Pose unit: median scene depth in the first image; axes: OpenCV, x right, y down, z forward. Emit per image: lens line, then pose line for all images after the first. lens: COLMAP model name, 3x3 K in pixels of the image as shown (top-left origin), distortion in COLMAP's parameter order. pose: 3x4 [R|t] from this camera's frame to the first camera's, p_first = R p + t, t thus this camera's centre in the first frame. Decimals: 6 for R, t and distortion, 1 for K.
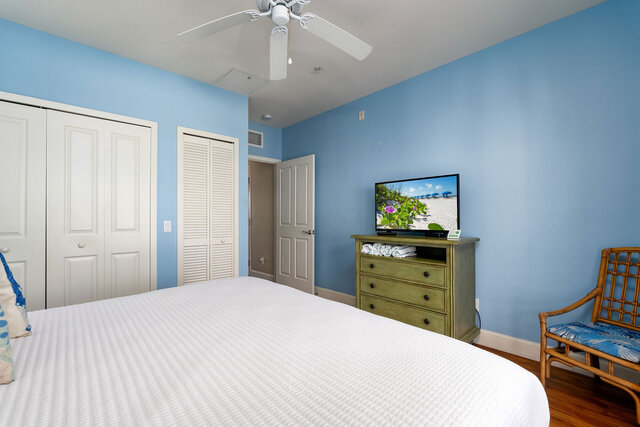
lens RADIAL K [[280.3, 0, 316.2], [0, 280.3, 211.3], [0, 0, 1]] dist [0.002927, -0.000183]
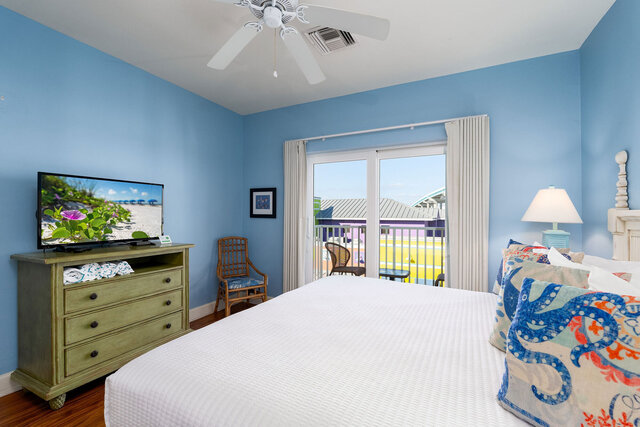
lens RADIAL K [[280.3, 0, 320.1], [0, 280.3, 213.3], [0, 0, 1]] dist [0.002927, -0.000183]
pose [[-0.347227, 0.009265, 0.937735, -0.650427], [-0.022790, 0.999573, -0.018314, -0.013305], [-0.937504, -0.027730, -0.346867, 0.709482]]
